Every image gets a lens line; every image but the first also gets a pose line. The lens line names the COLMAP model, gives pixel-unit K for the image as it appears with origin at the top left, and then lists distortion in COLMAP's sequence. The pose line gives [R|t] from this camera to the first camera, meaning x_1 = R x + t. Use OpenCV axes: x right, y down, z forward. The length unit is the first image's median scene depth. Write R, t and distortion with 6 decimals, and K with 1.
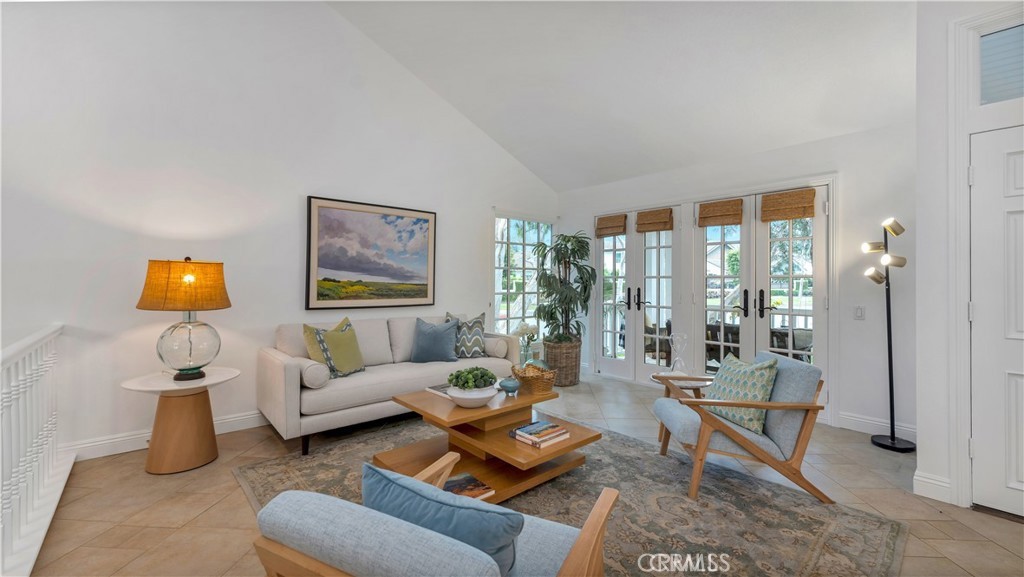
lens RADIAL K [[417.2, 0, 512.4], [0, 417.2, 277.0], [0, 0, 1]] dist [0.002238, 0.000141]
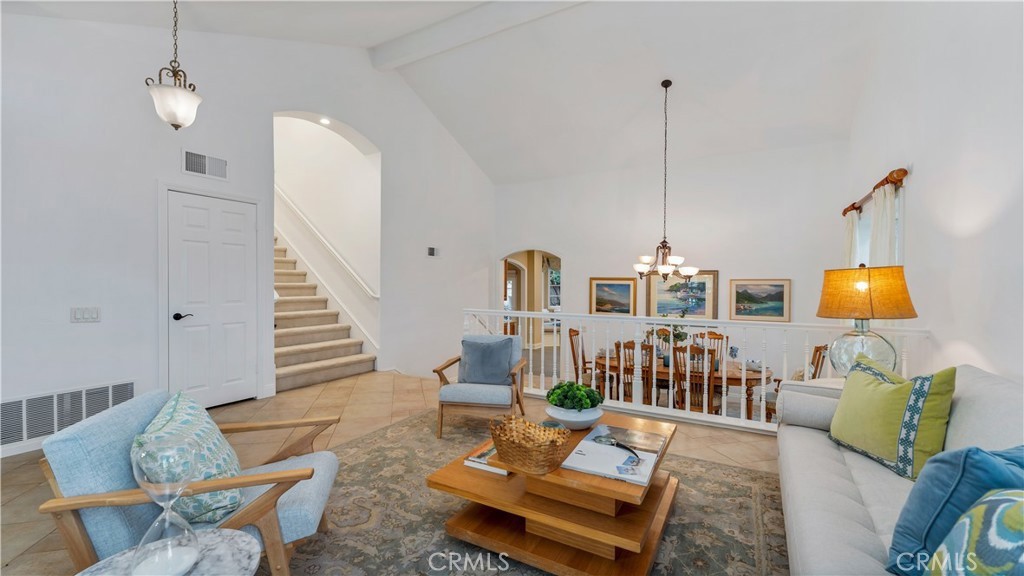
lens RADIAL K [[425.9, 0, 512.0], [0, 425.9, 288.0], [0, 0, 1]] dist [0.001199, 0.000171]
pose [[-0.948901, -0.007041, -0.315495, 0.201260], [-0.008016, 0.999966, 0.001794, 0.009238], [0.315471, 0.004232, -0.948926, 1.155086]]
